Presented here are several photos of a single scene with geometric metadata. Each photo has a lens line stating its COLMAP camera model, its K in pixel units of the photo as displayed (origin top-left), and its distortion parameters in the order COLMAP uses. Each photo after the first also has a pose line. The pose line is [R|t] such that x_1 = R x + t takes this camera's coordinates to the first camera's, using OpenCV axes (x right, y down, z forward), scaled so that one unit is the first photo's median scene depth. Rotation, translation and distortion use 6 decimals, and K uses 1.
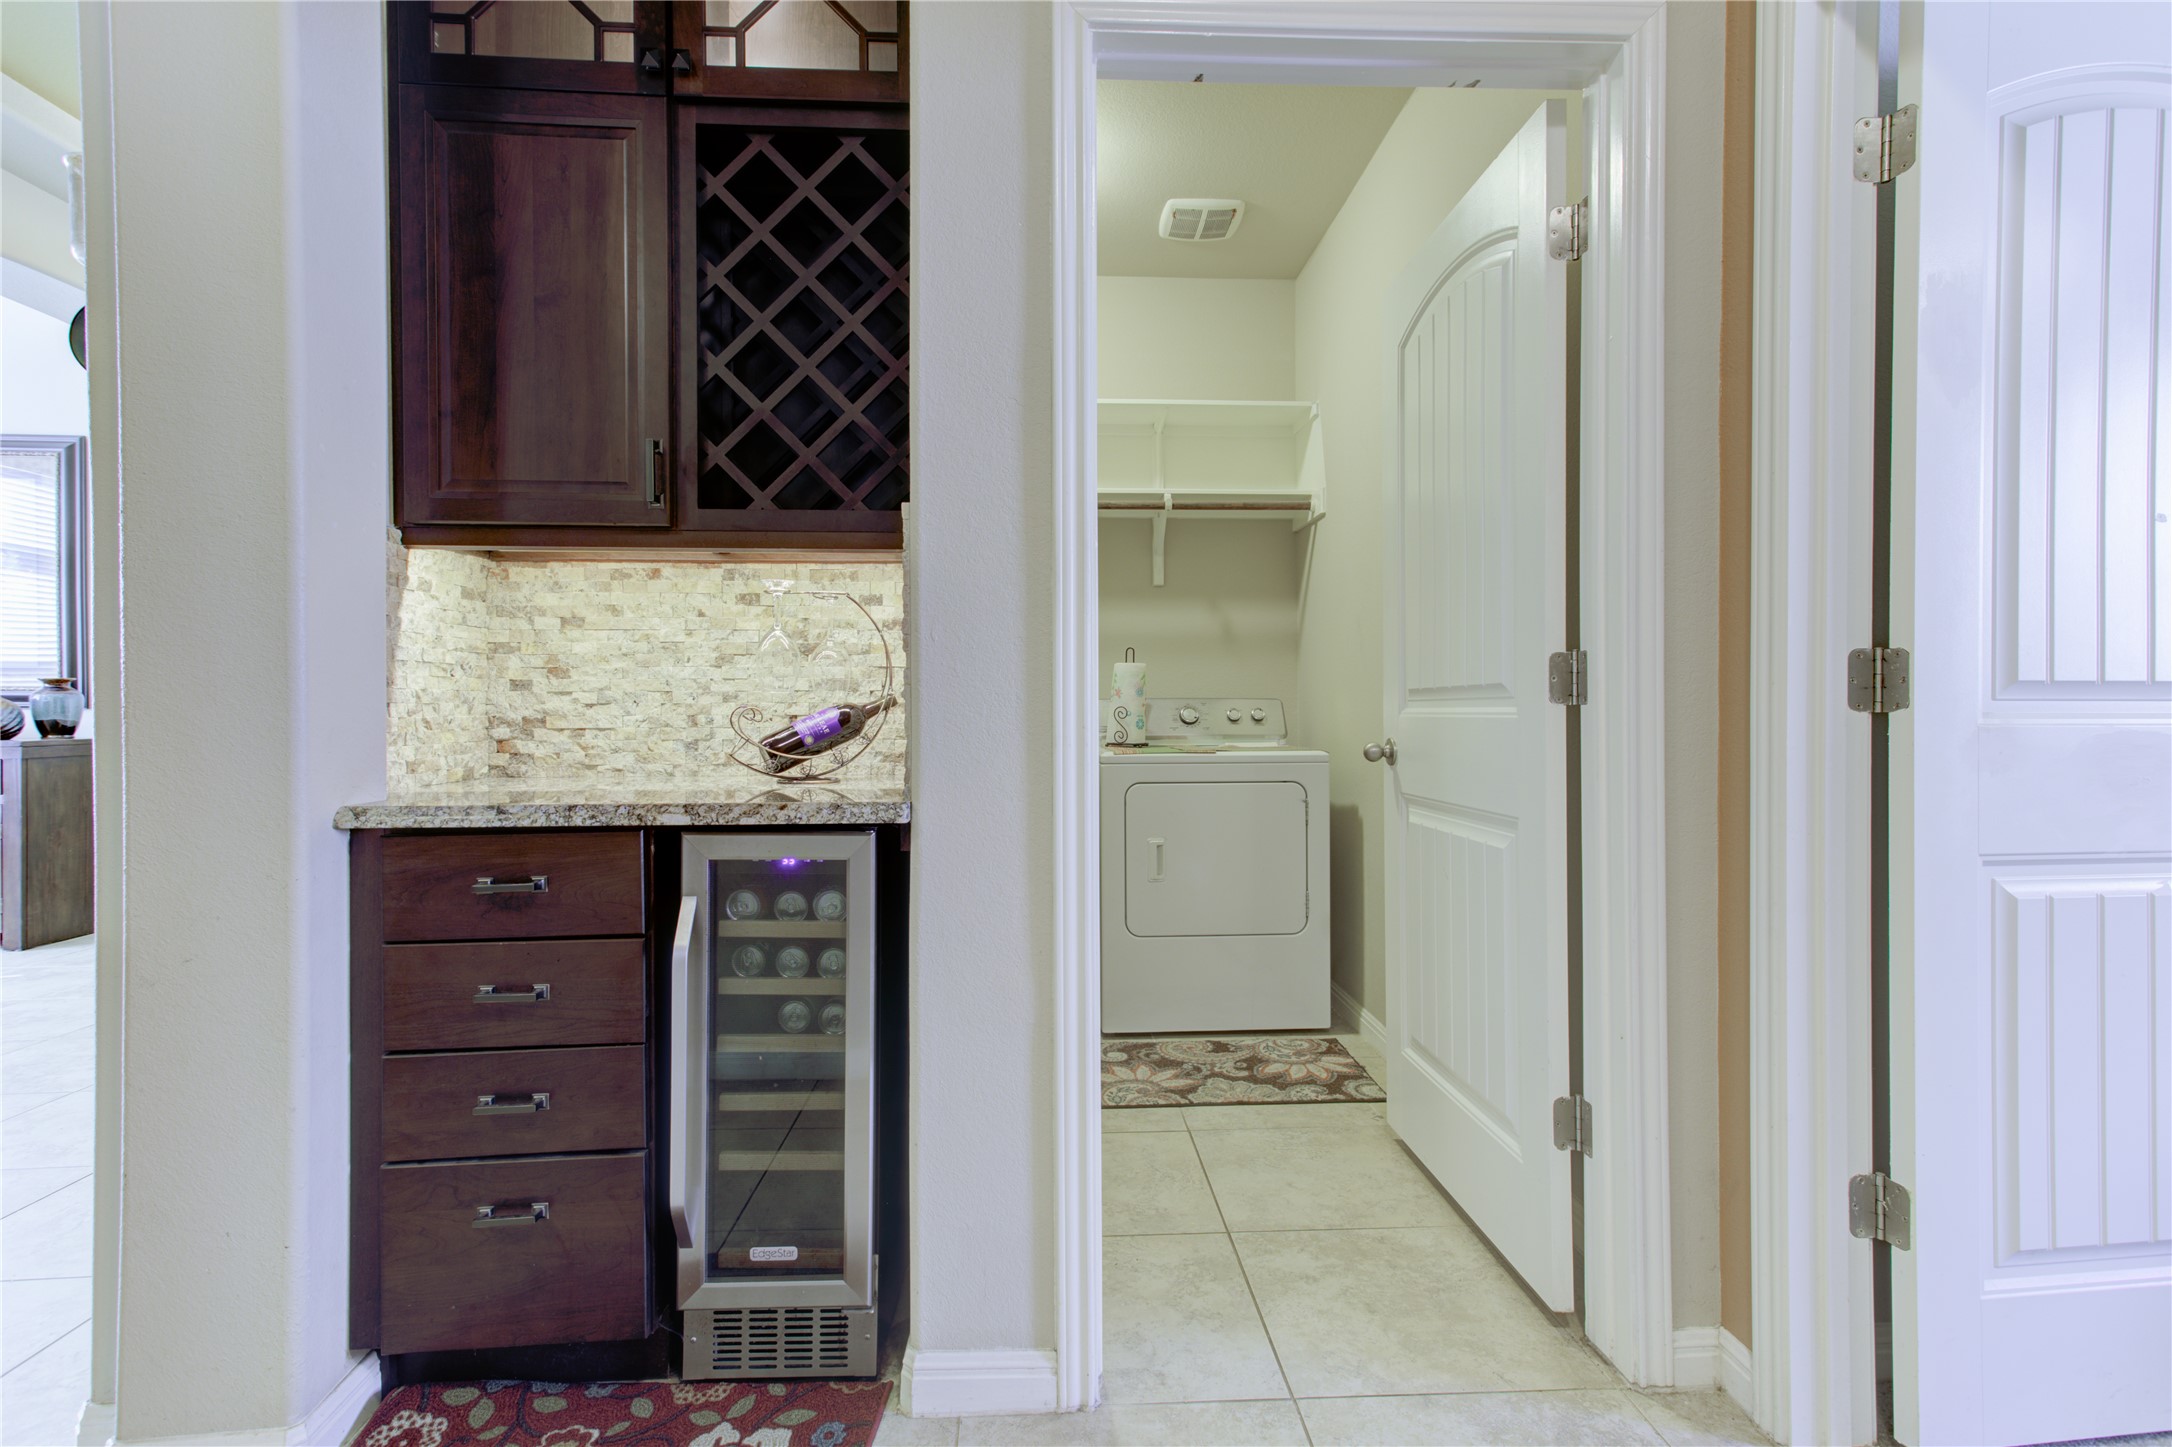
lens RADIAL K [[1059.2, 0, 1071.8], [0, 1059.2, 712.9], [0, 0, 1]] dist [-0.001522, 0.000201]
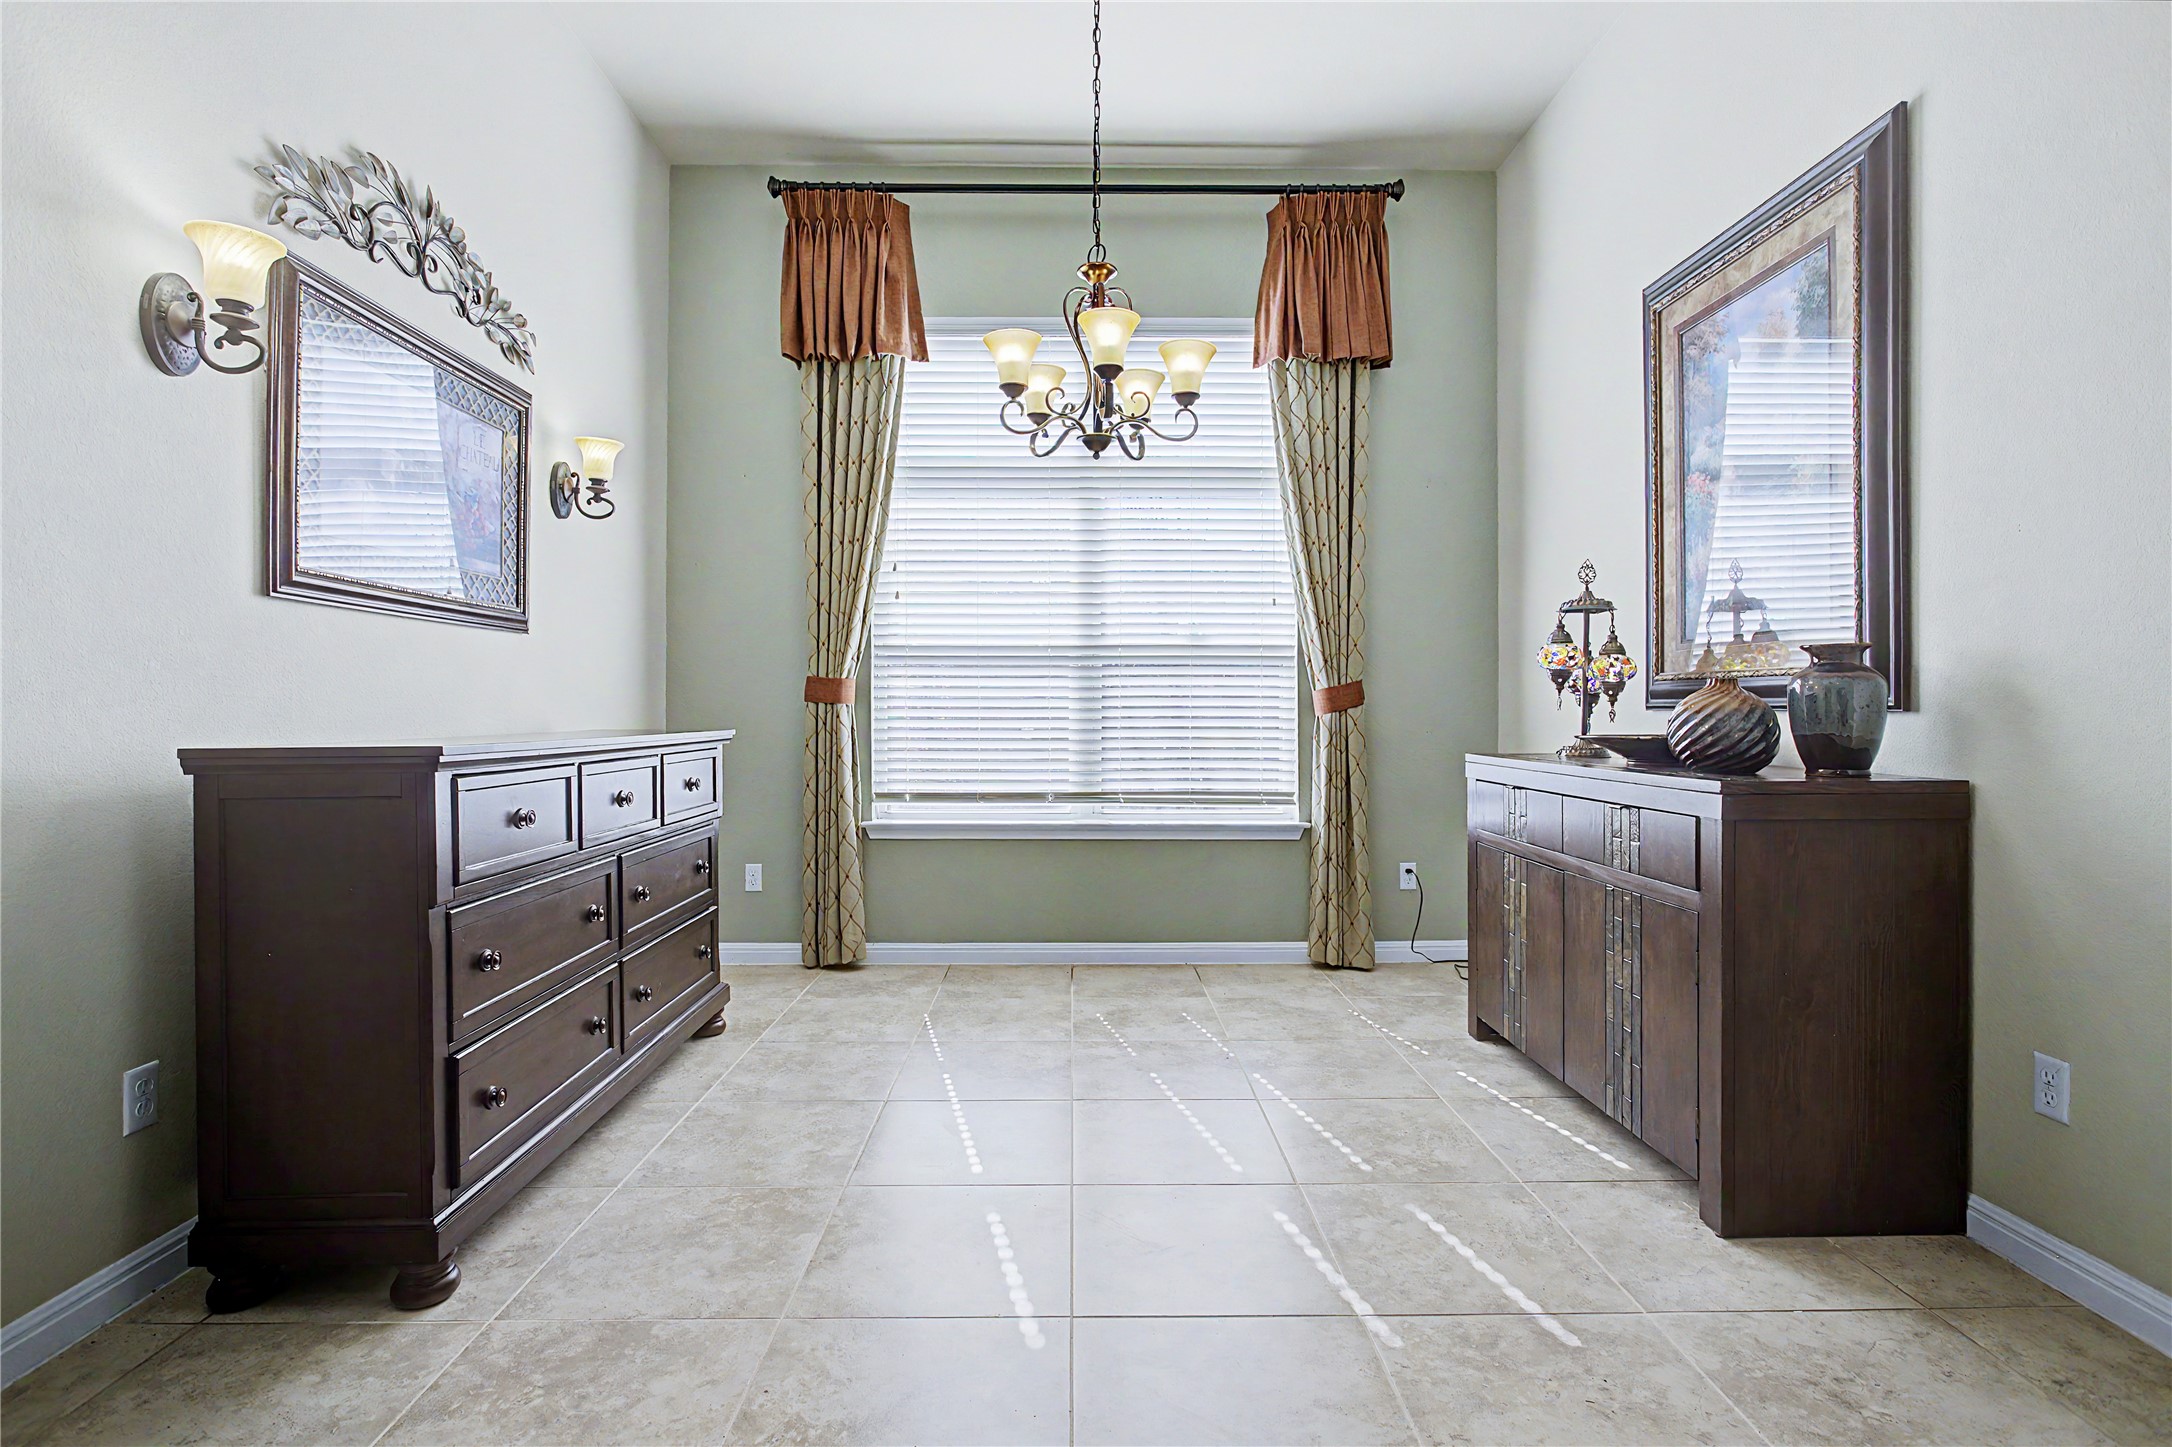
lens RADIAL K [[1059.2, 0, 1071.8], [0, 1059.2, 712.9], [0, 0, 1]] dist [-0.001522, 0.000201]
pose [[-0.032543, 0.001716, -0.999469, -0.493355], [-0.001648, 0.999997, 0.001771, -0.003066], [0.999469, 0.001704, -0.032540, 0.689937]]
